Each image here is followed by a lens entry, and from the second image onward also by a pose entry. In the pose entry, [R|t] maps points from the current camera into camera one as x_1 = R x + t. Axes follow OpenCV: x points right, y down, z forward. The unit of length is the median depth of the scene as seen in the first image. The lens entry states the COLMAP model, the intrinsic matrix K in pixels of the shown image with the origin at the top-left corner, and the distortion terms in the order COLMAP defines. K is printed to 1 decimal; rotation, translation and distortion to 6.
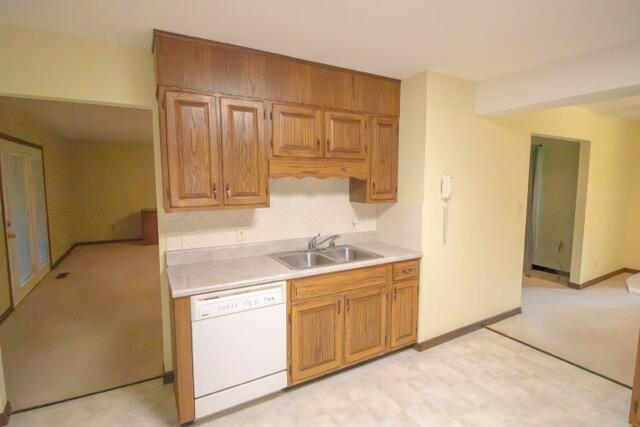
lens RADIAL K [[330.9, 0, 326.8], [0, 330.9, 214.1], [0, 0, 1]] dist [-0.000096, -0.000063]
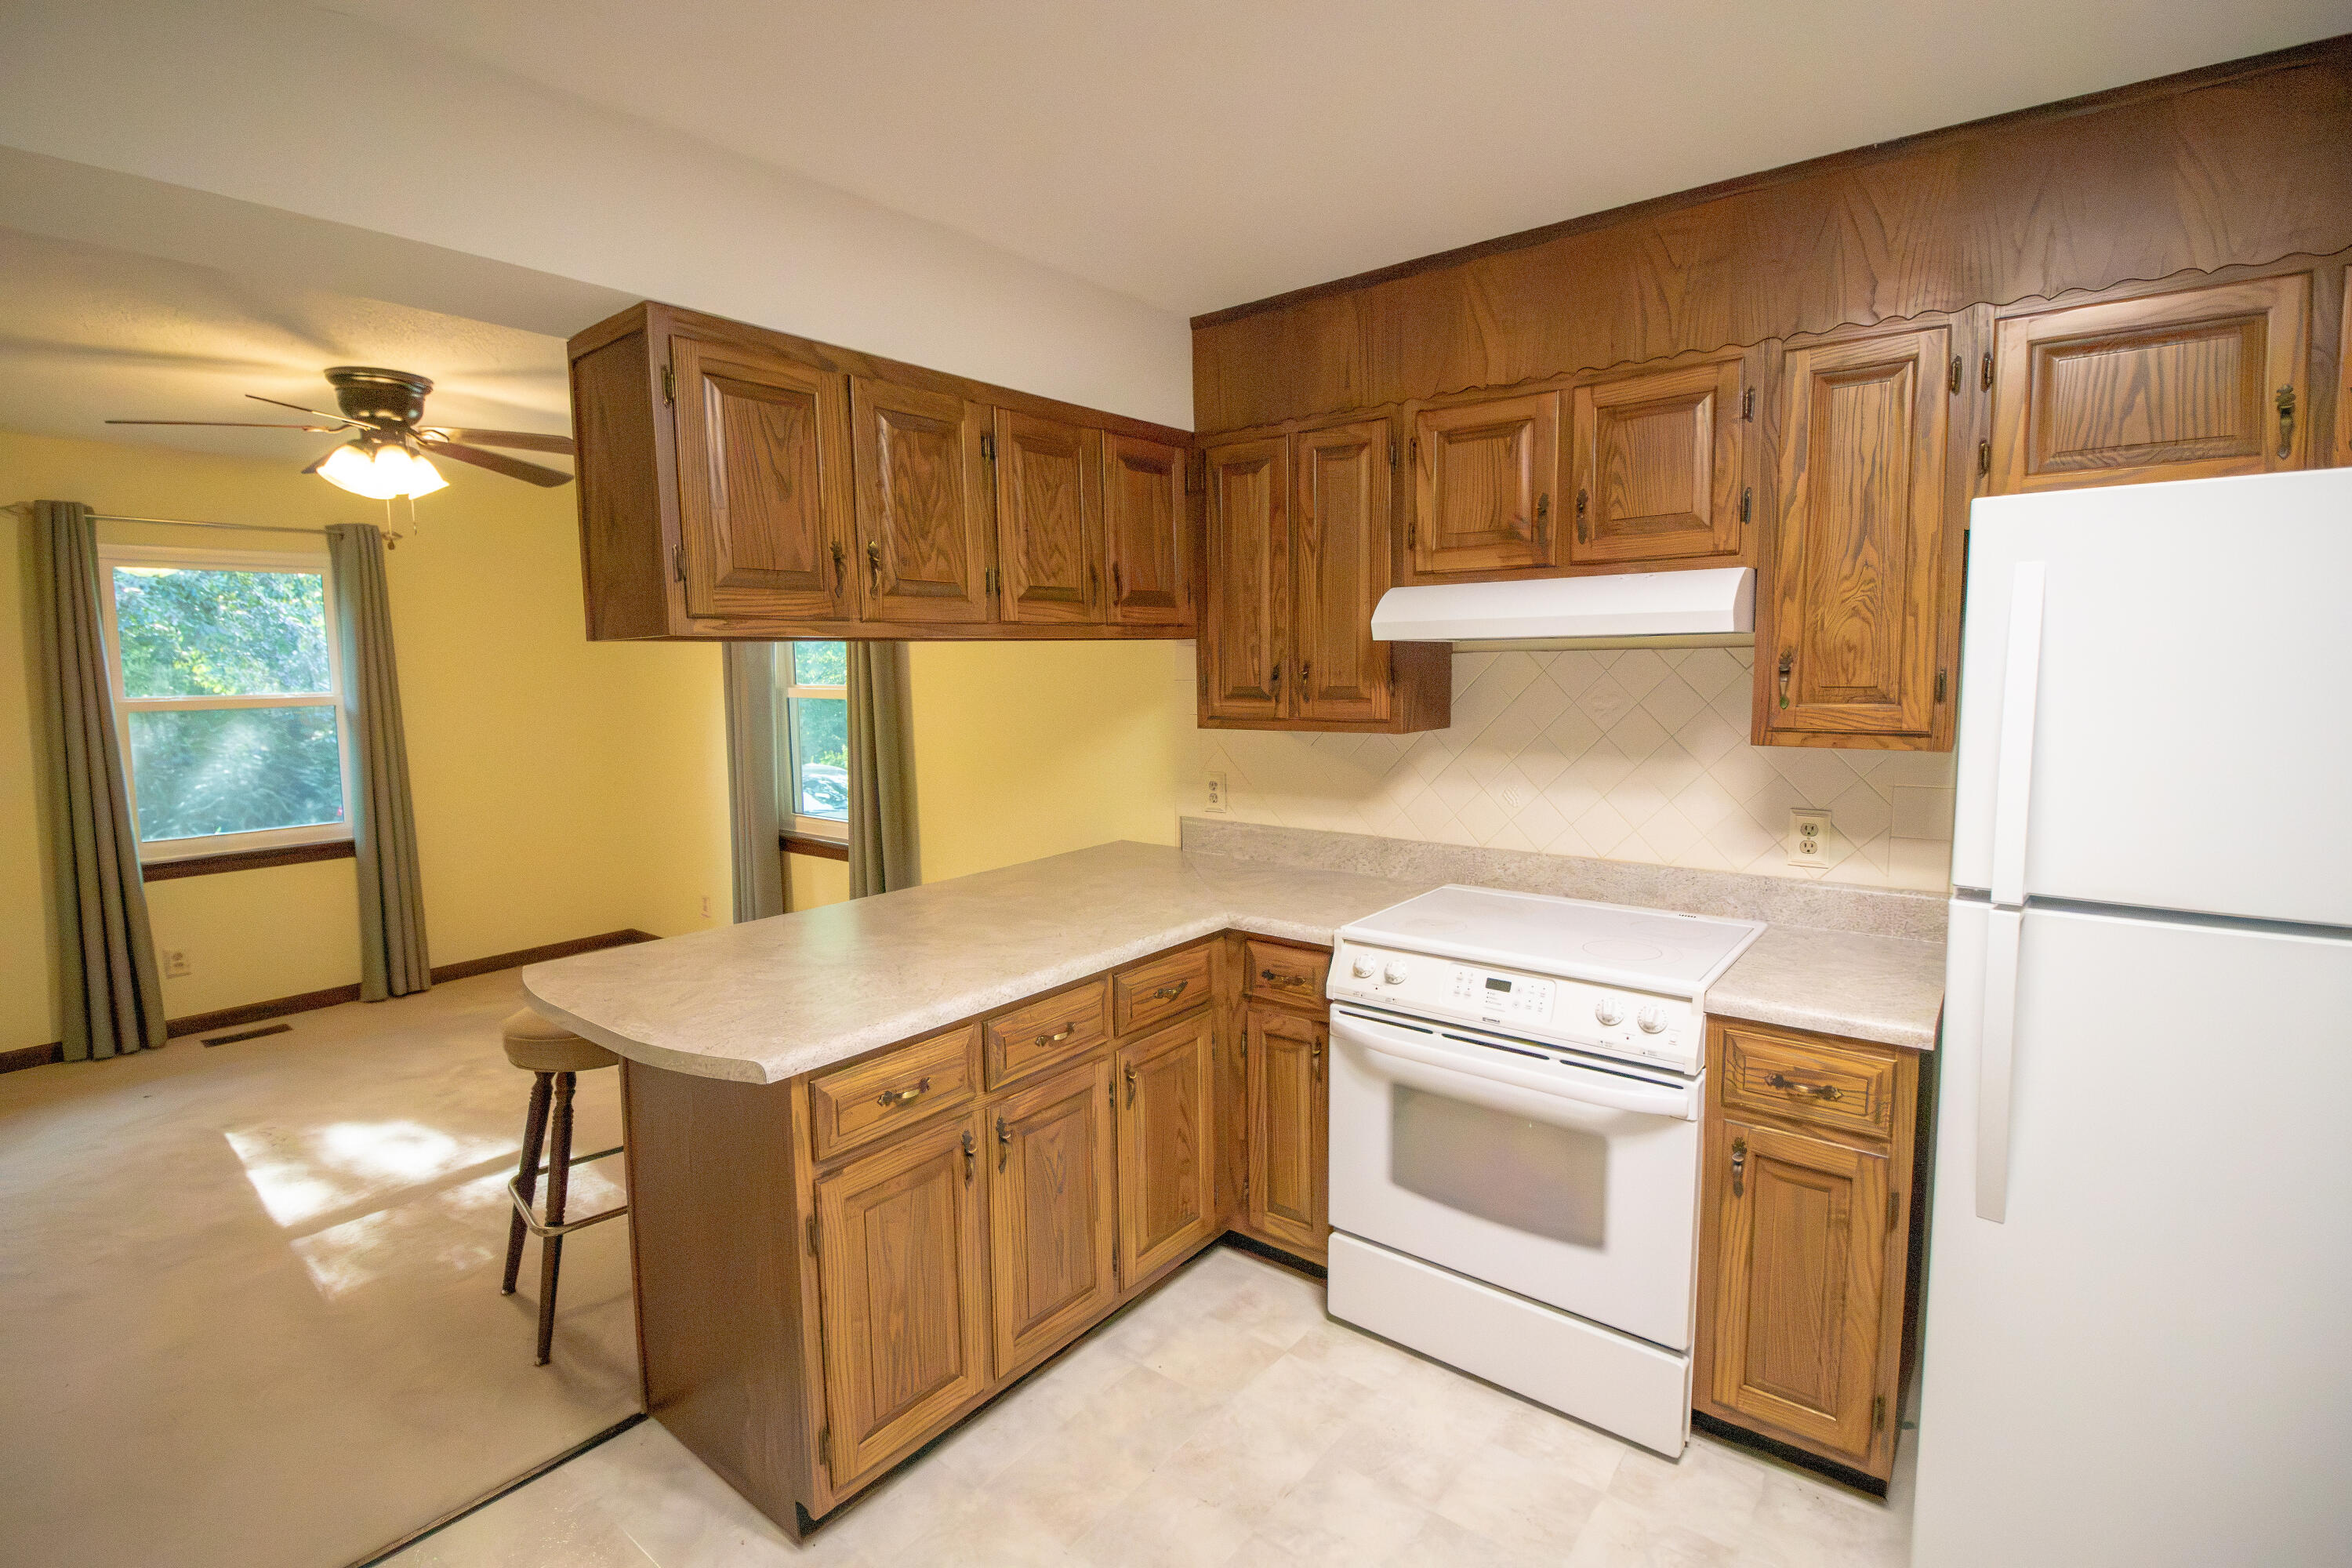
lens RADIAL K [[1105.5, 0, 1187.4], [0, 1105.5, 769.8], [0, 0, 1]] dist [-0.006730, 0.000006]
pose [[0.373370, 0.087472, -0.923549, 4.716481], [-0.079224, 0.994914, 0.062202, -0.223871], [0.924294, 0.049943, 0.378401, 2.481053]]
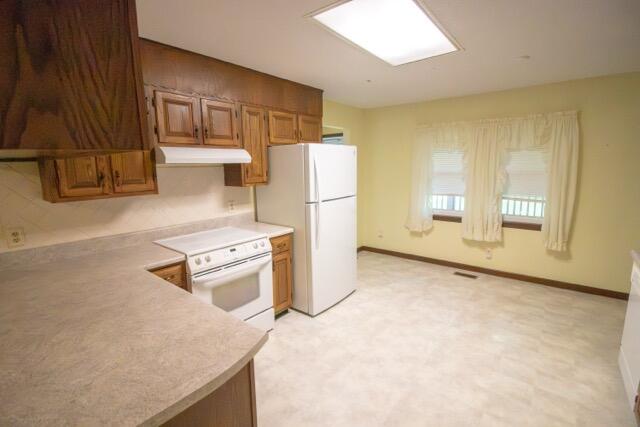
lens RADIAL K [[300.8, 0, 315.1], [0, 300.8, 214.0], [0, 0, 1]] dist [-0.006730, 0.000006]
pose [[0.935171, -0.072423, 0.346713, -0.306096], [0.051821, 0.996315, 0.068342, 0.020045], [-0.350385, -0.045945, 0.935478, -0.190382]]
